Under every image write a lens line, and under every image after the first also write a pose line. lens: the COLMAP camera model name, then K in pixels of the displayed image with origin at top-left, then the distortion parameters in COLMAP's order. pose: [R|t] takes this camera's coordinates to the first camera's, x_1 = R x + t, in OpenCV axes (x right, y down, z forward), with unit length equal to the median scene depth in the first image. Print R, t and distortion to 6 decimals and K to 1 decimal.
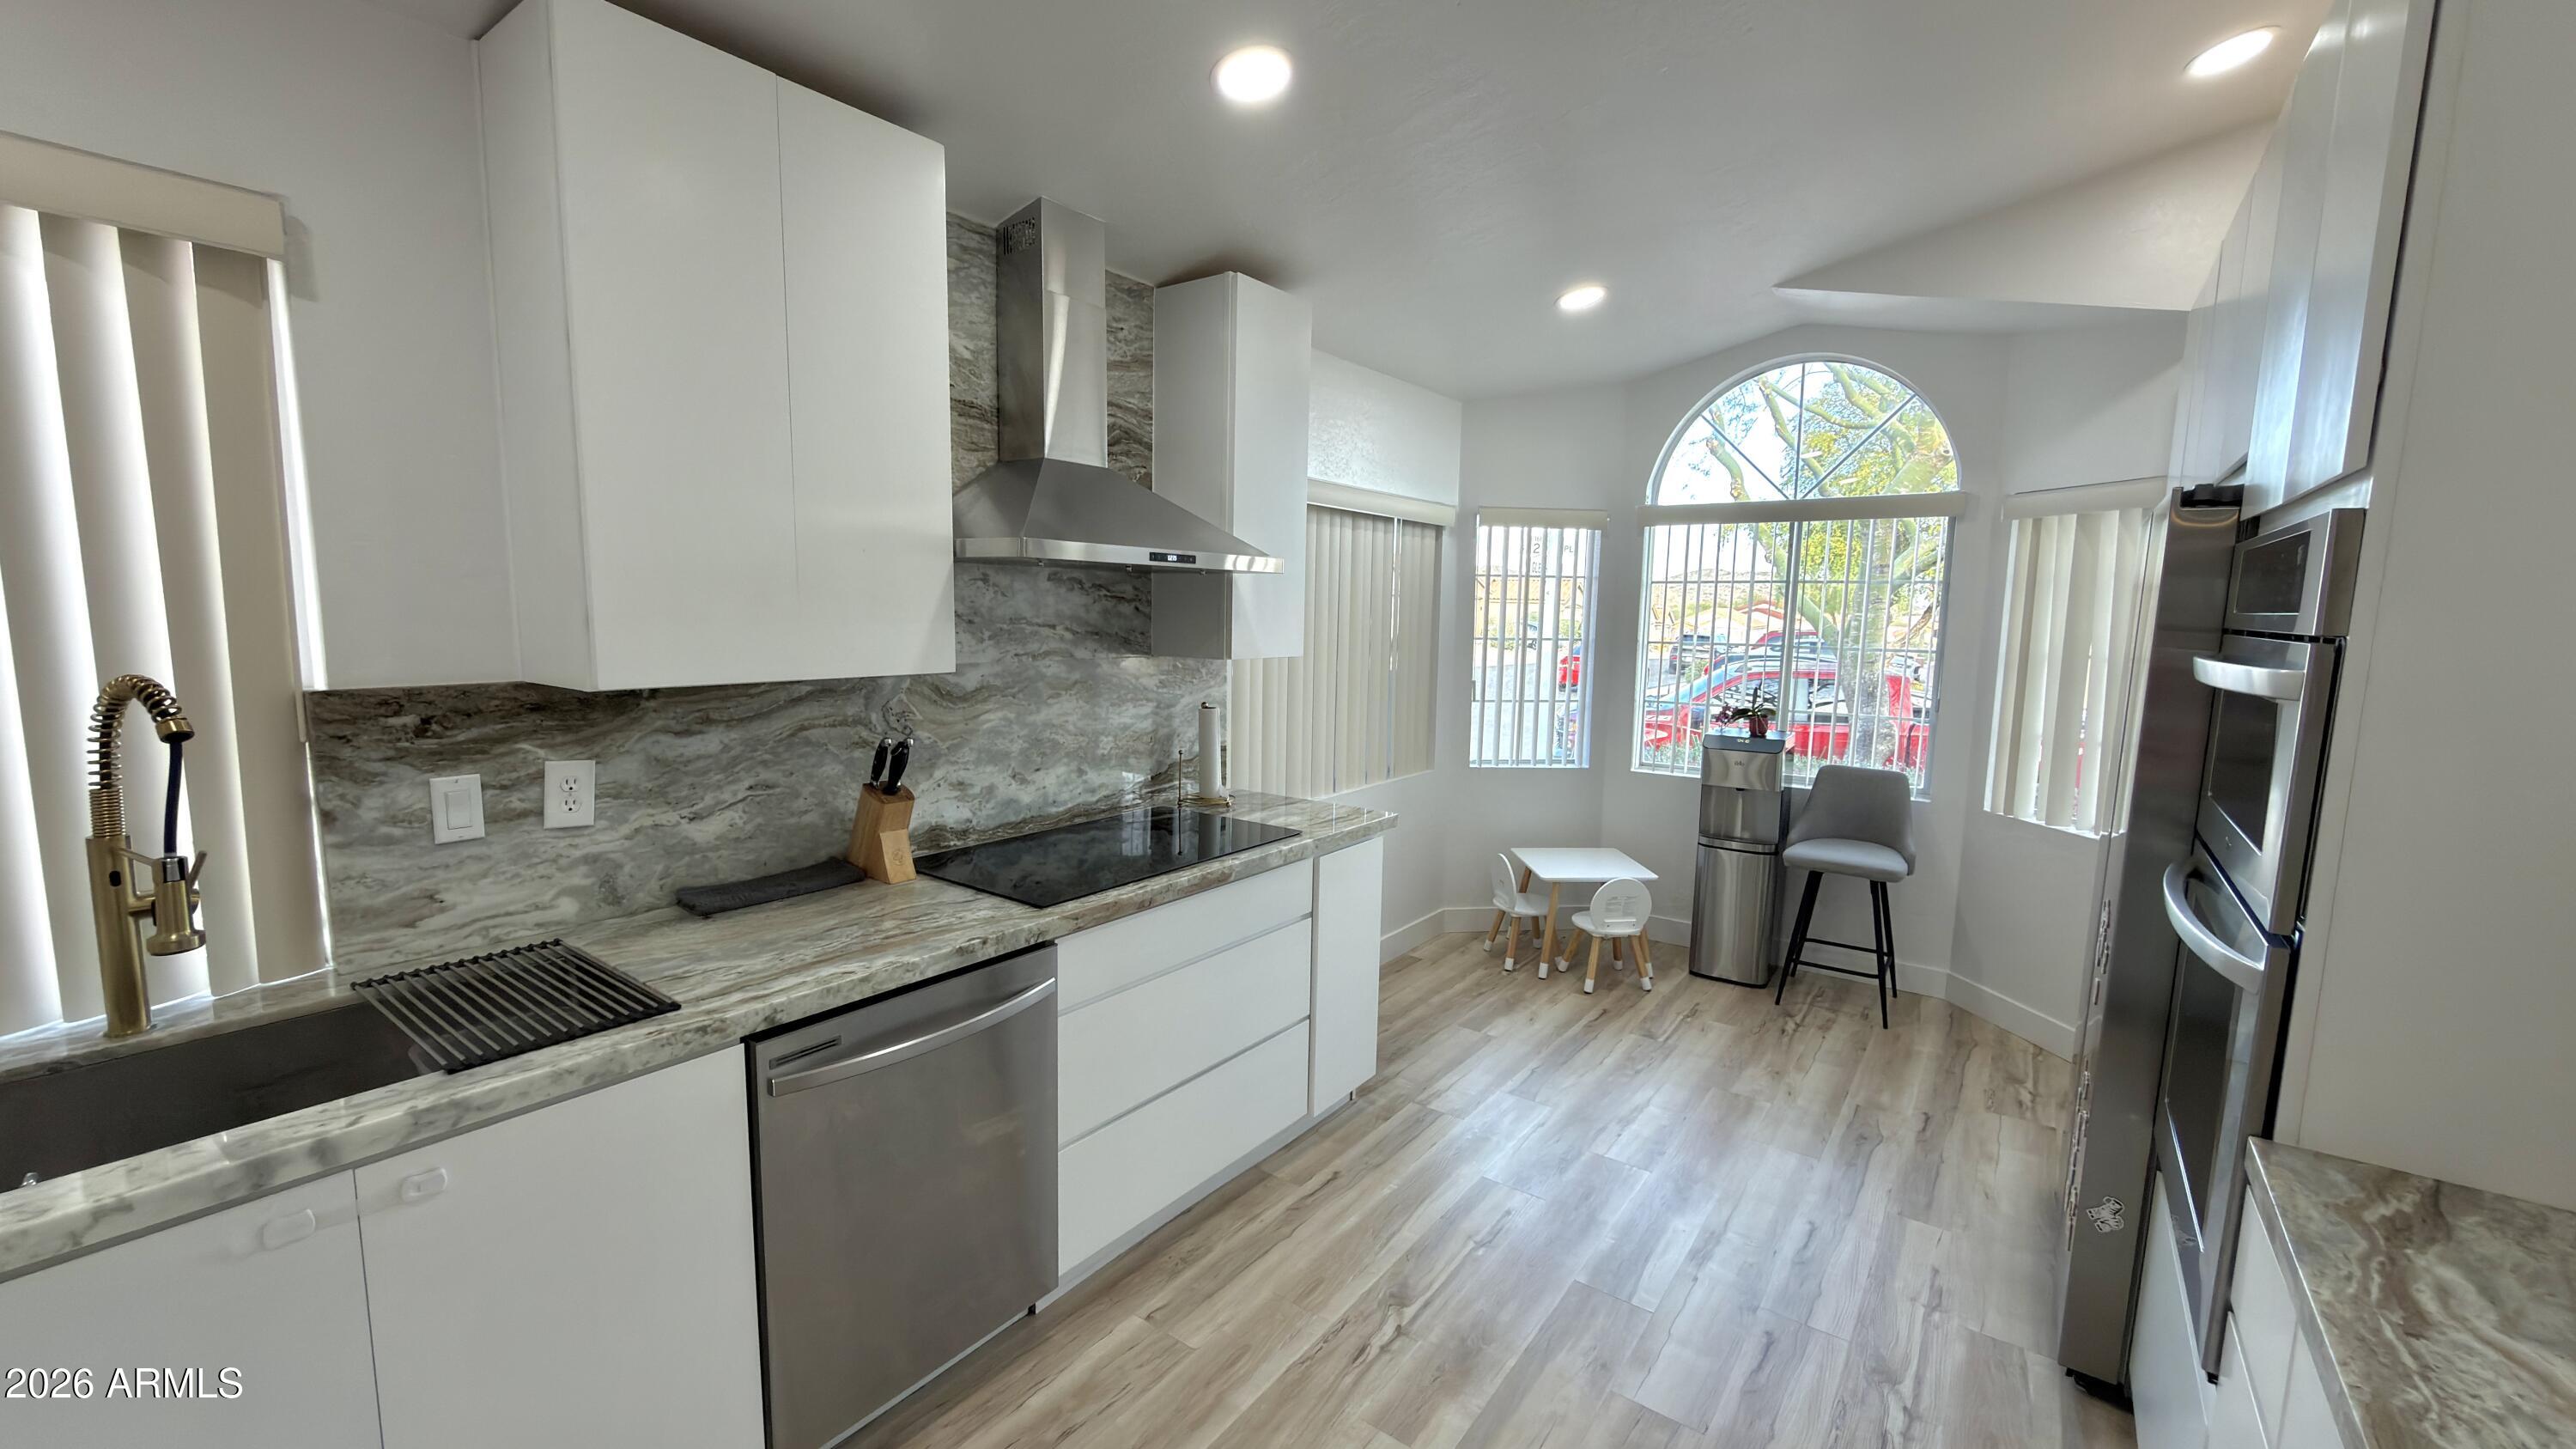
lens RADIAL K [[1025.1, 0, 1282.8], [0, 1025.1, 732.6], [0, 0, 1]] dist [0.000995, -0.000154]
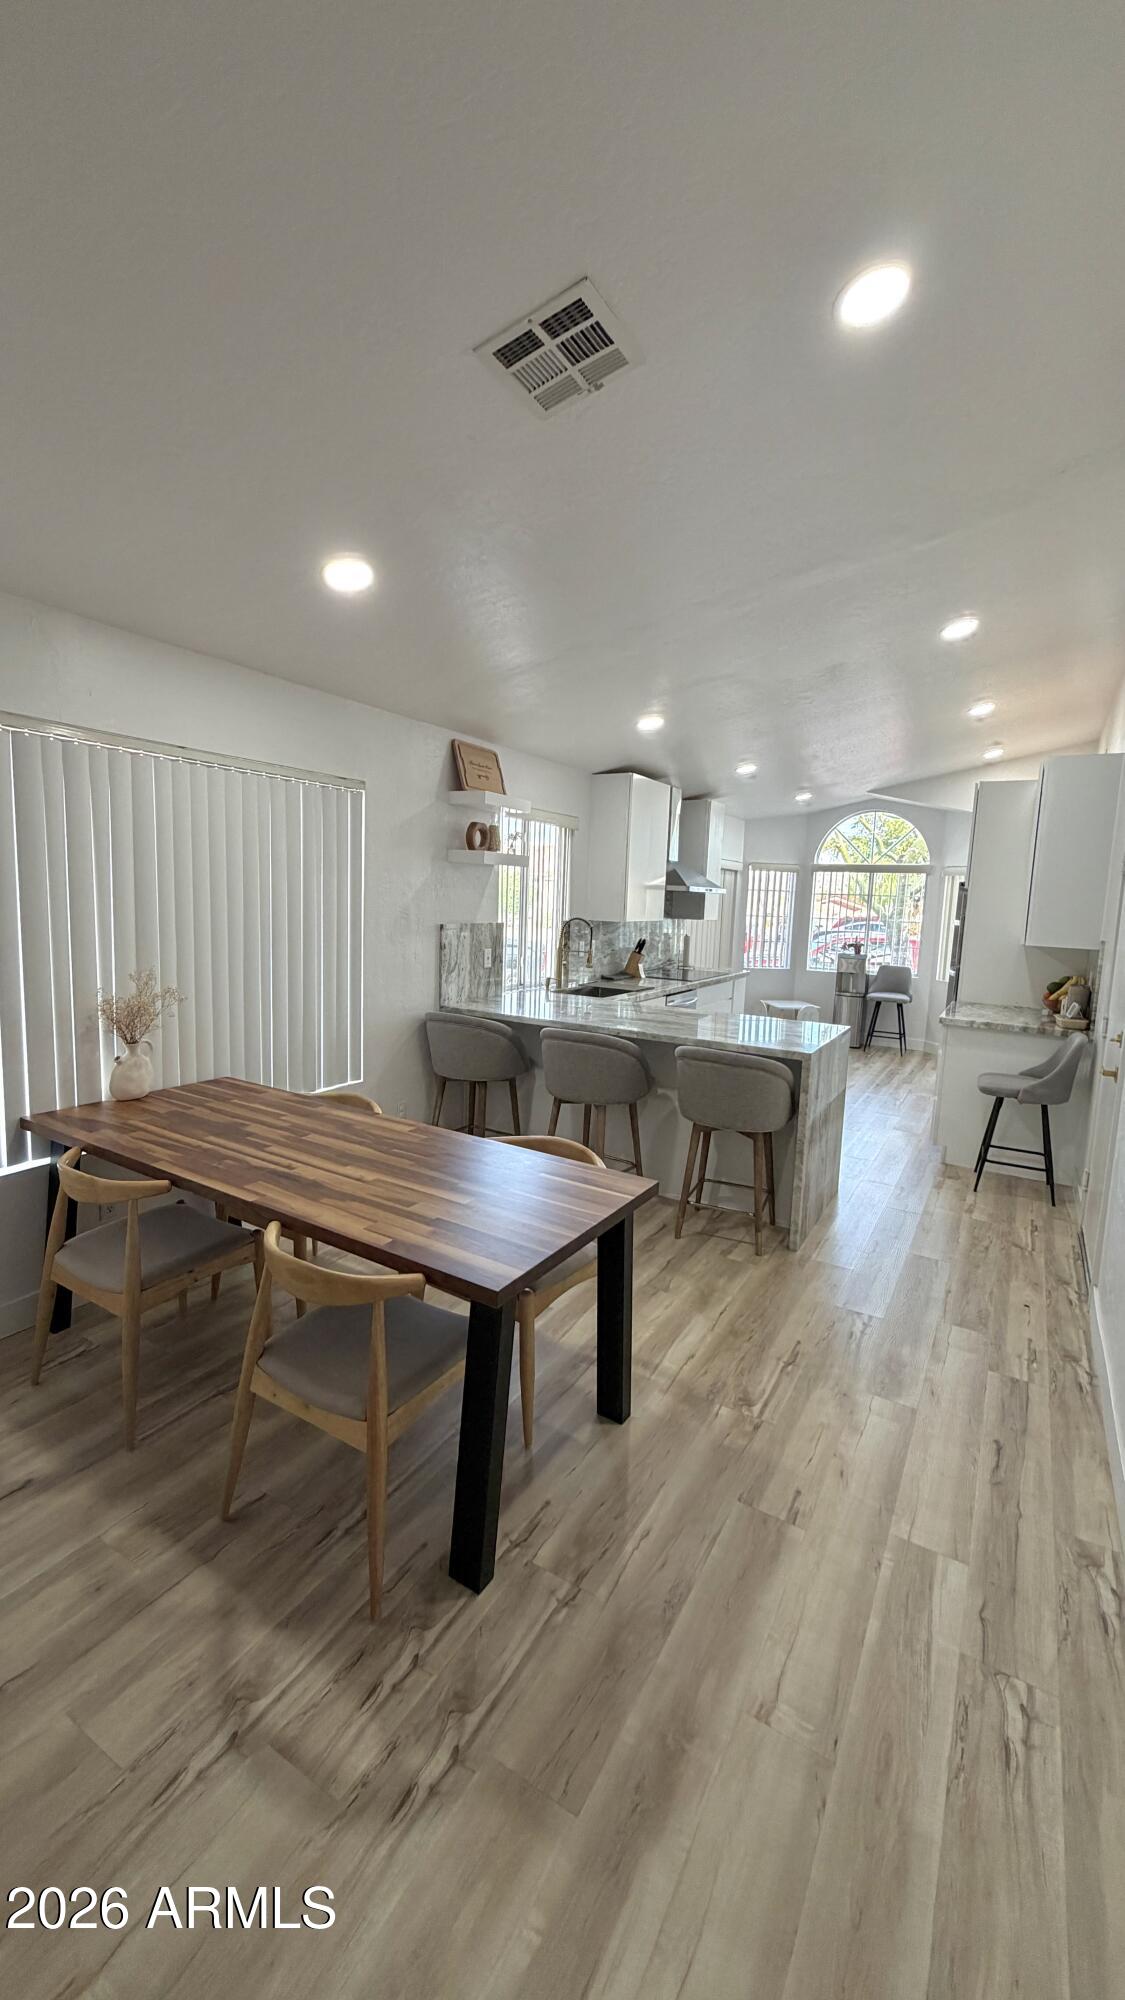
lens RADIAL K [[795.8, 0, 562.0], [0, 795.8, 995.4], [0, 0, 1]] dist [0.000995, -0.000154]
pose [[0.994013, 0.004134, 0.109183, -0.927720], [-0.004644, 0.999979, 0.004411, 0.187312], [-0.109162, -0.004891, 0.994012, -1.717023]]
